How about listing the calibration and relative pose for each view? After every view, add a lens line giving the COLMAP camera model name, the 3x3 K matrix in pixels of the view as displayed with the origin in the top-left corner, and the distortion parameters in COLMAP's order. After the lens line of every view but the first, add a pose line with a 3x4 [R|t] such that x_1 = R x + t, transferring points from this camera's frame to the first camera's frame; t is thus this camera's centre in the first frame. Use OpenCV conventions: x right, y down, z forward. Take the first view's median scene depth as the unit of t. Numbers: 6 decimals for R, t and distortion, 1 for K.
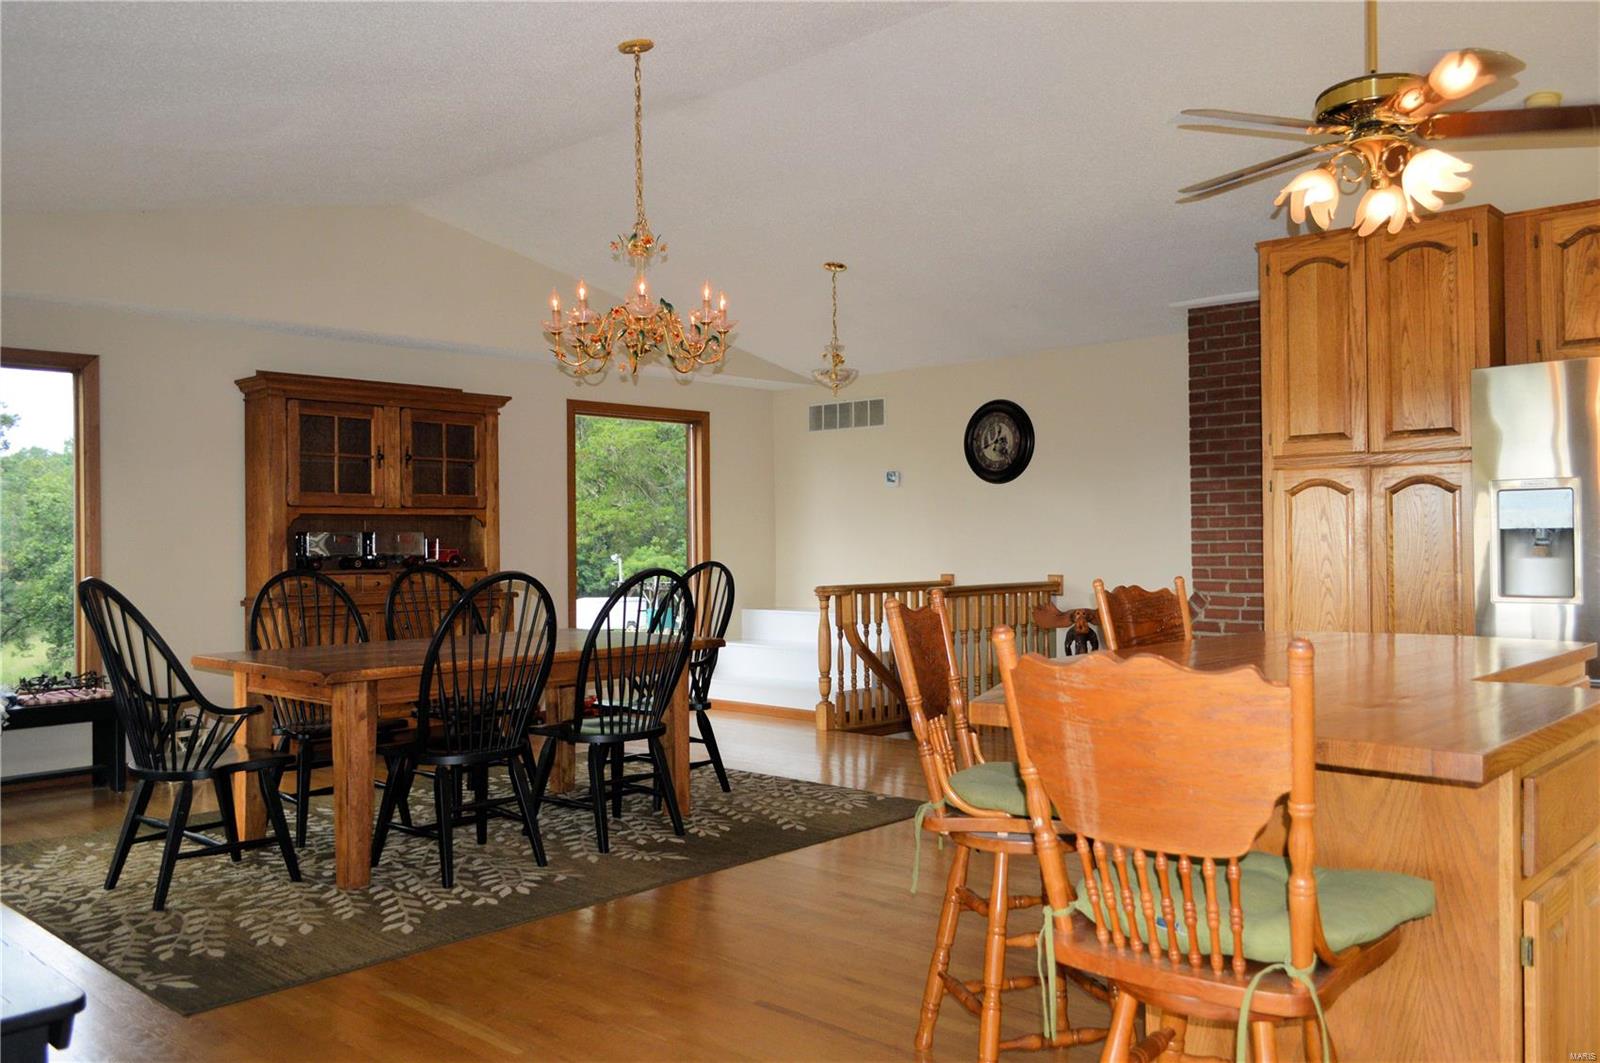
lens RADIAL K [[1272.0, 0, 800.0], [0, 1272.0, 531.5], [0, 0, 1]] dist [-0.006275, 0.003523]
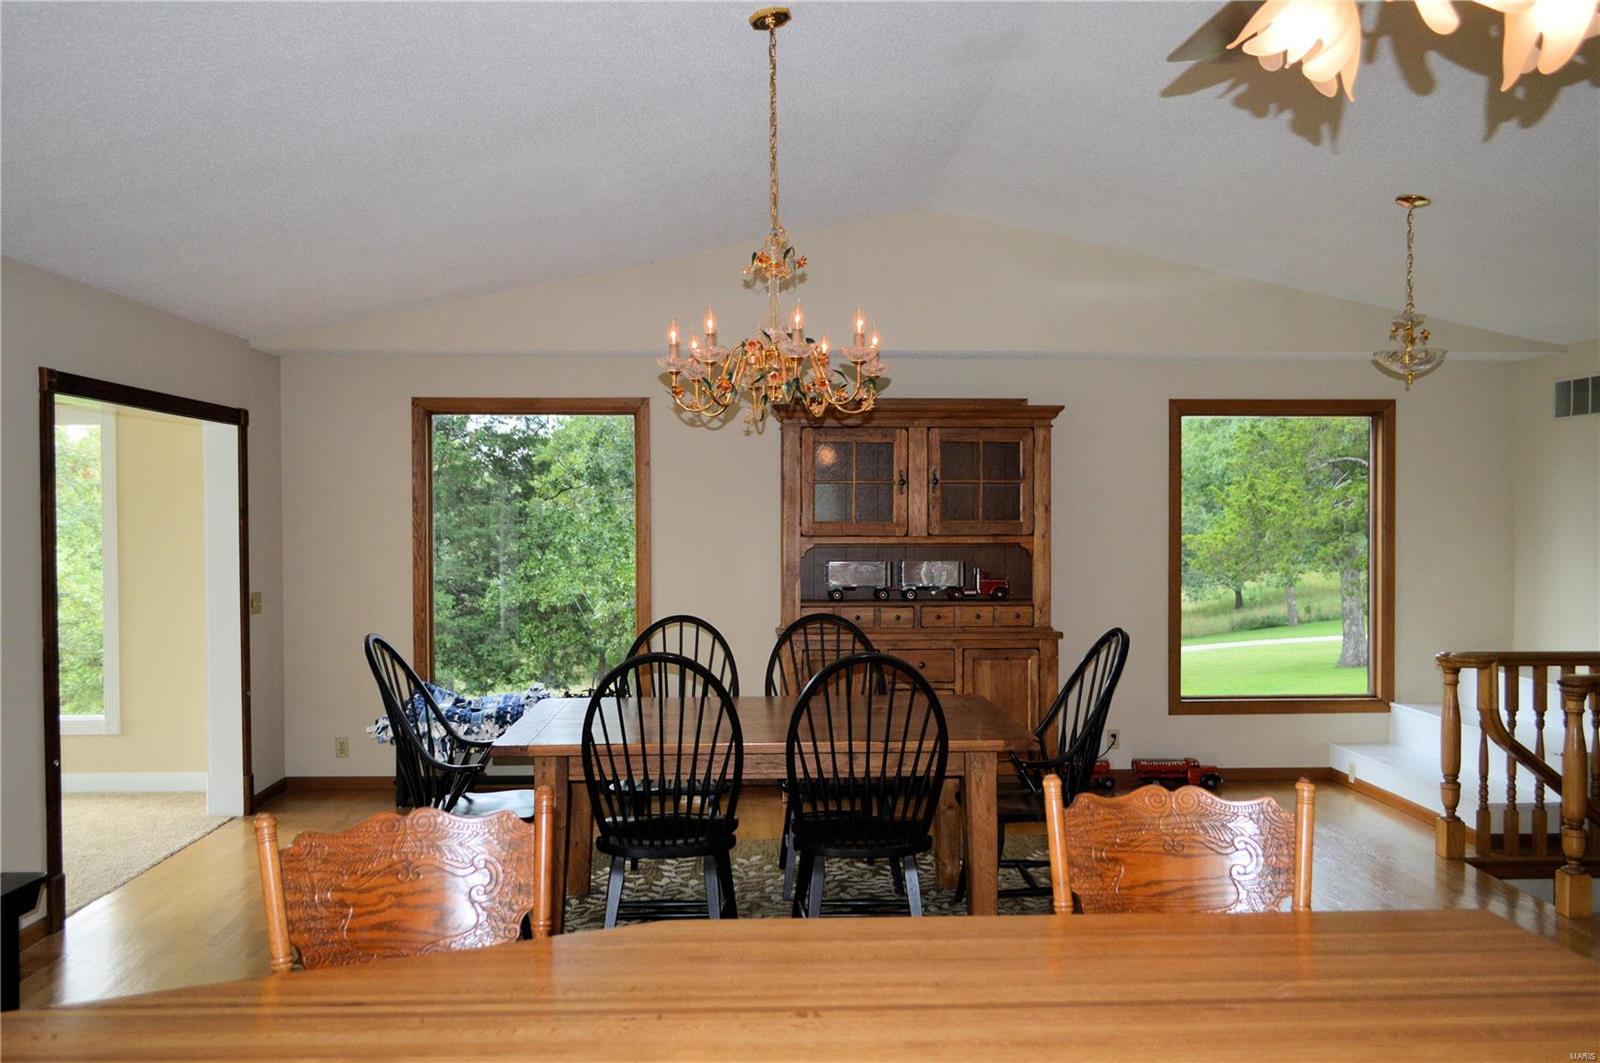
lens RADIAL K [[1310.5, 0, 800.0], [0, 1310.5, 531.5], [0, 0, 1]] dist [-0.039521, -0.001647]
pose [[0.705518, 0.019016, -0.708437, 0.293831], [0.000733, 0.999620, 0.027562, -0.047882], [0.708692, -0.019965, 0.705235, 0.259798]]
